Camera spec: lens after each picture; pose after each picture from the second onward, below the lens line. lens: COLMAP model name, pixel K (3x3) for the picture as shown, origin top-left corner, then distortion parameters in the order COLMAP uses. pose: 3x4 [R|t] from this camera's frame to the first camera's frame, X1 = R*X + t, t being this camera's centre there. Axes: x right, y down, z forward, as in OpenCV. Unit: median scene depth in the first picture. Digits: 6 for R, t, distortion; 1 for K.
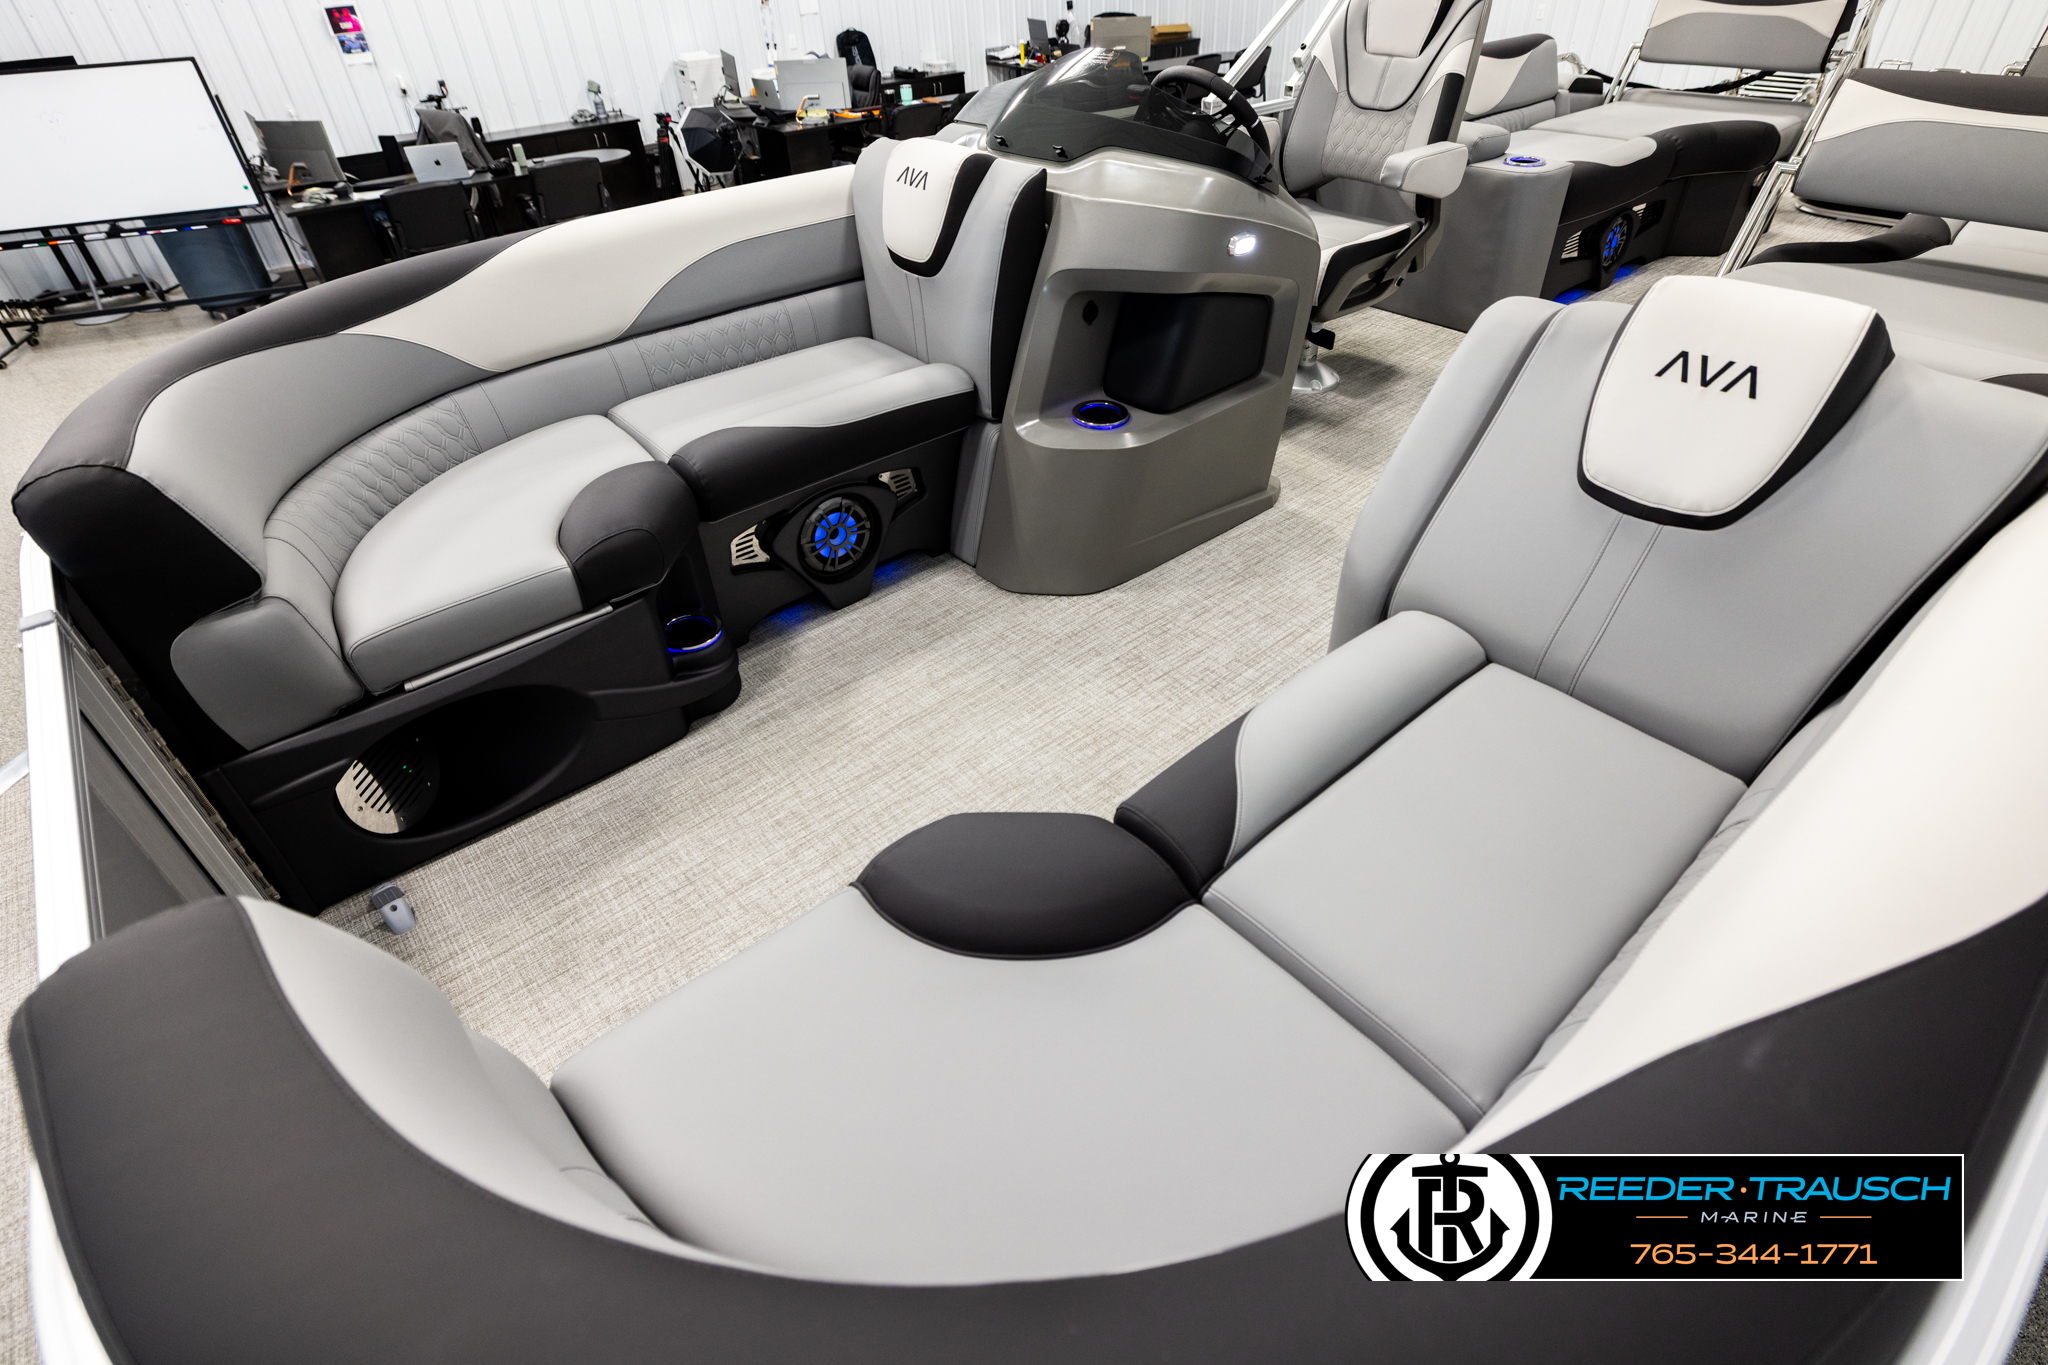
lens RADIAL K [[982.0, 0, 1012.7], [0, 982.0, 663.4], [0, 0, 1]] dist [-0.003032, -0.000285]
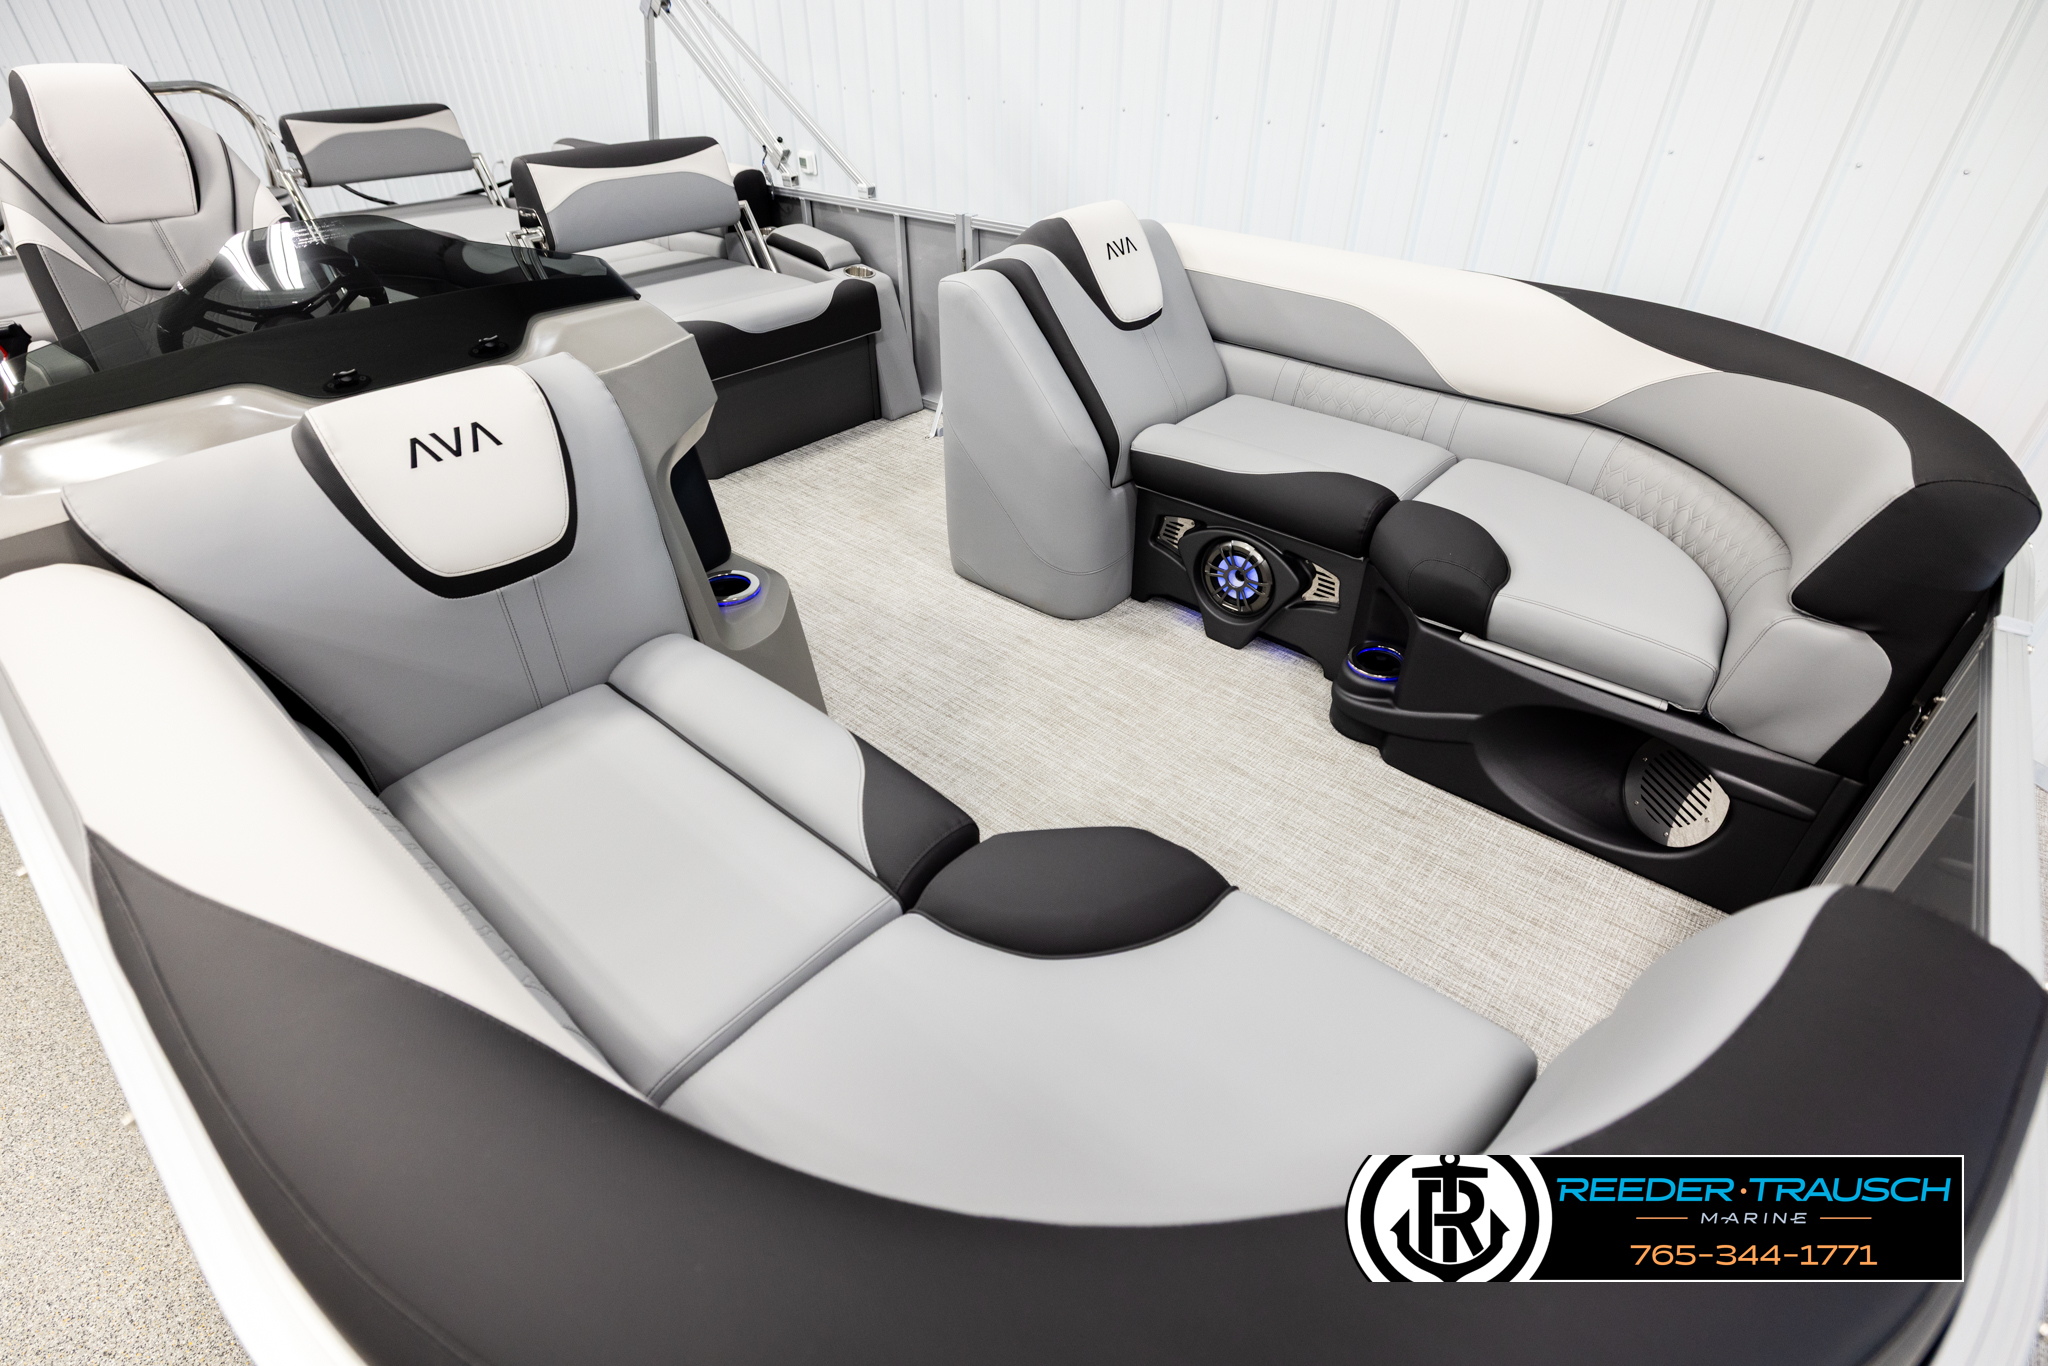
lens RADIAL K [[947.3, 0, 1024.0], [0, 947.3, 683.0], [0, 0, 1]] dist [-0.001334, -0.000645]
pose [[-0.173613, -0.544272, 0.820748, -0.673359], [0.610484, 0.594479, 0.523359, -0.472295], [-0.772766, 0.591915, 0.229060, 0.658116]]
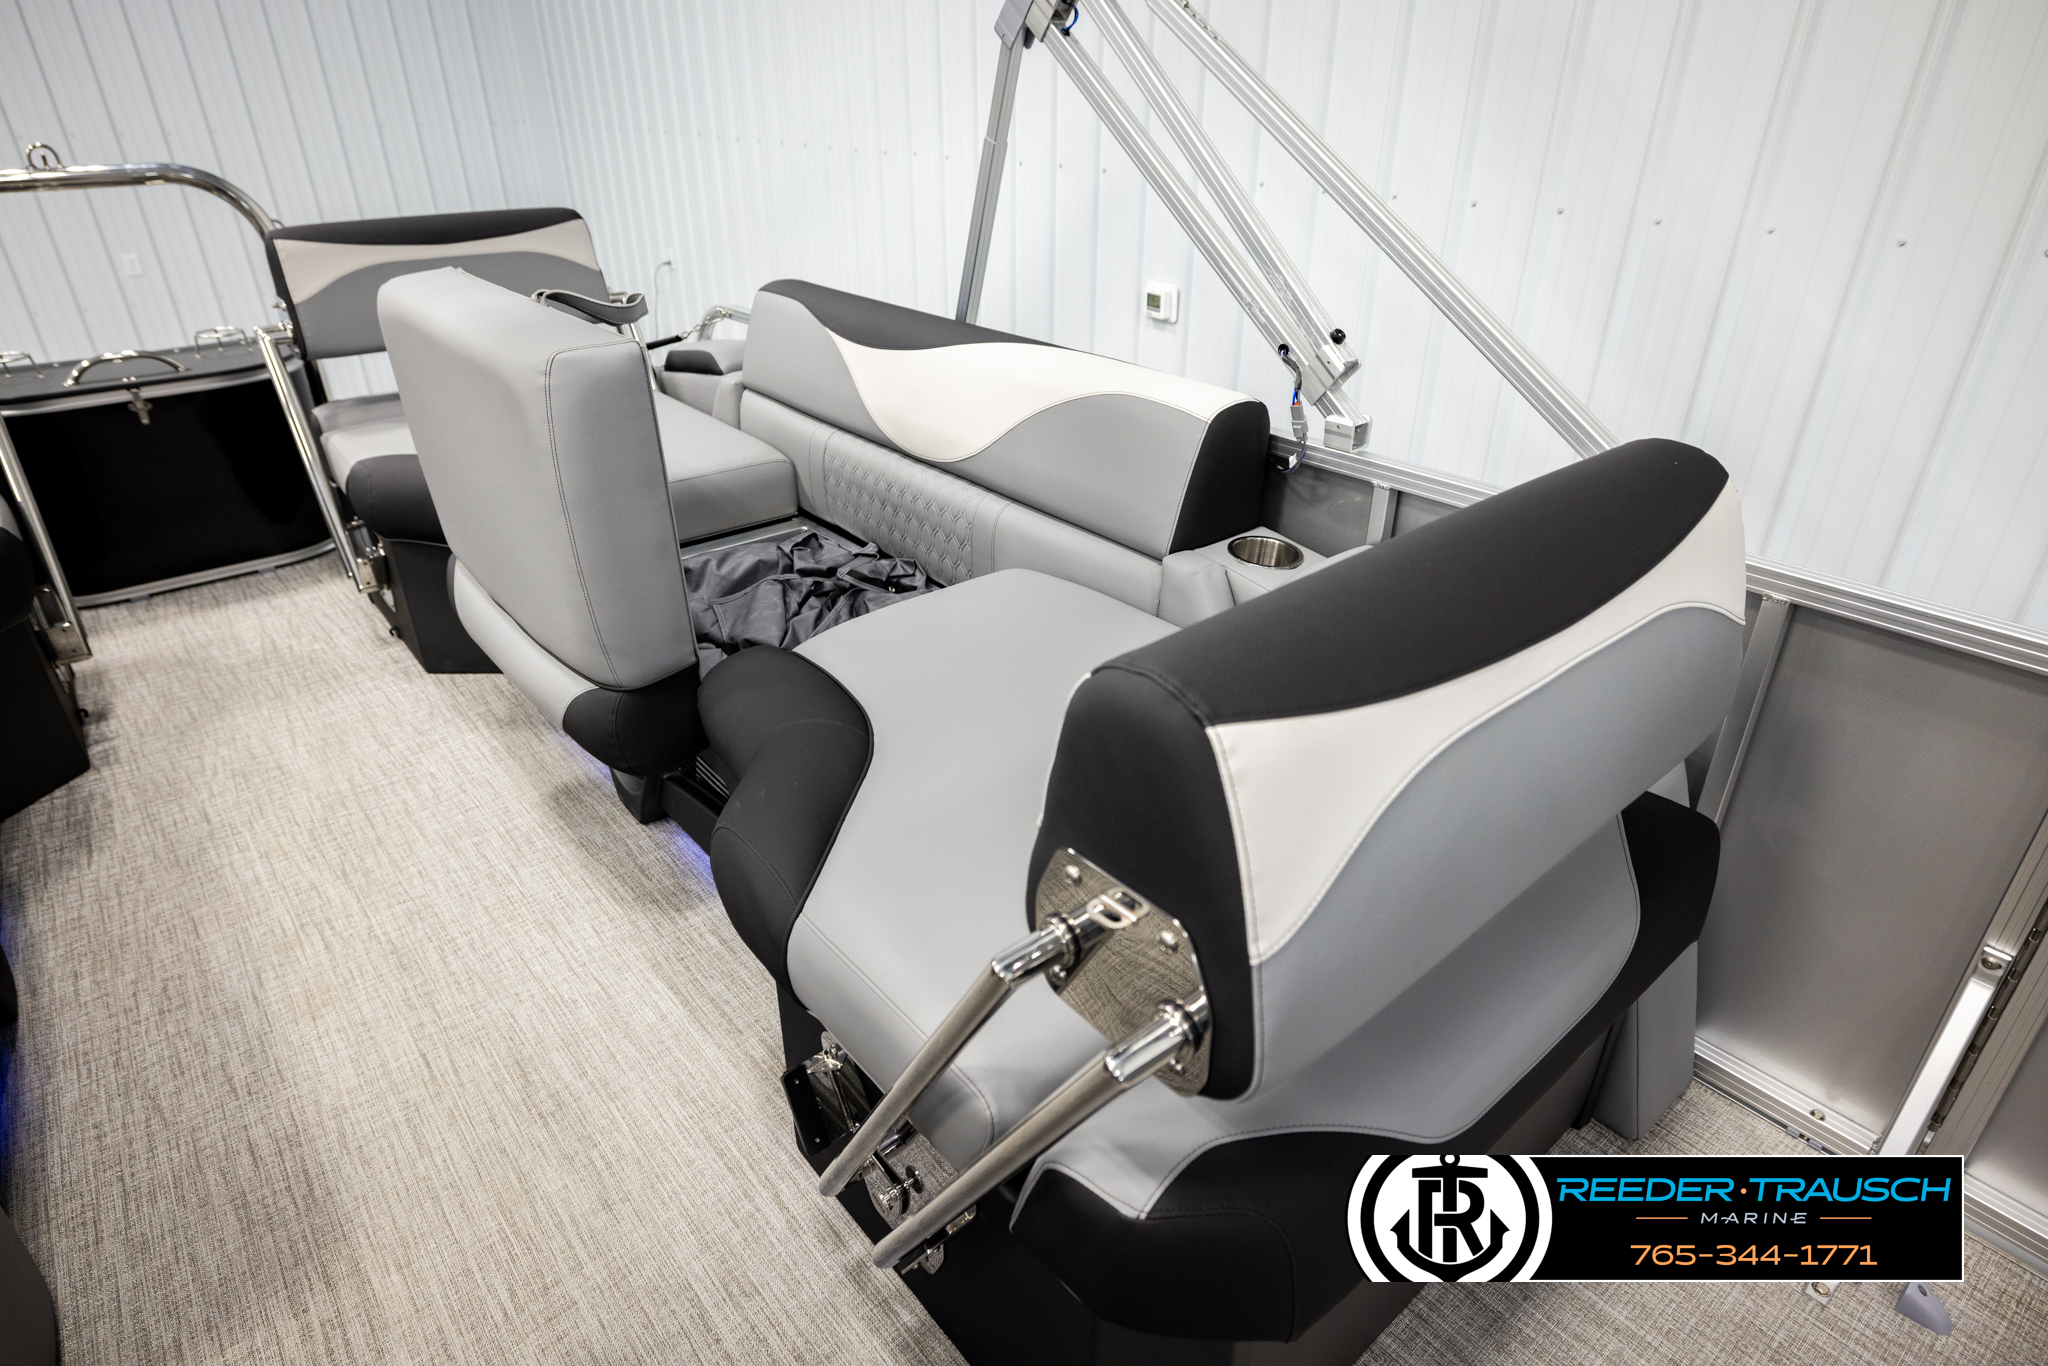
lens RADIAL K [[1109.2, 0, 1024.0], [0, 1109.2, 683.0], [0, 0, 1]] dist [-0.018578, 0.000050]
pose [[0.002039, -0.446377, 0.894842, 0.425124], [0.612369, 0.707995, 0.351776, -0.638930], [-0.790569, 0.547257, 0.274791, 0.874099]]
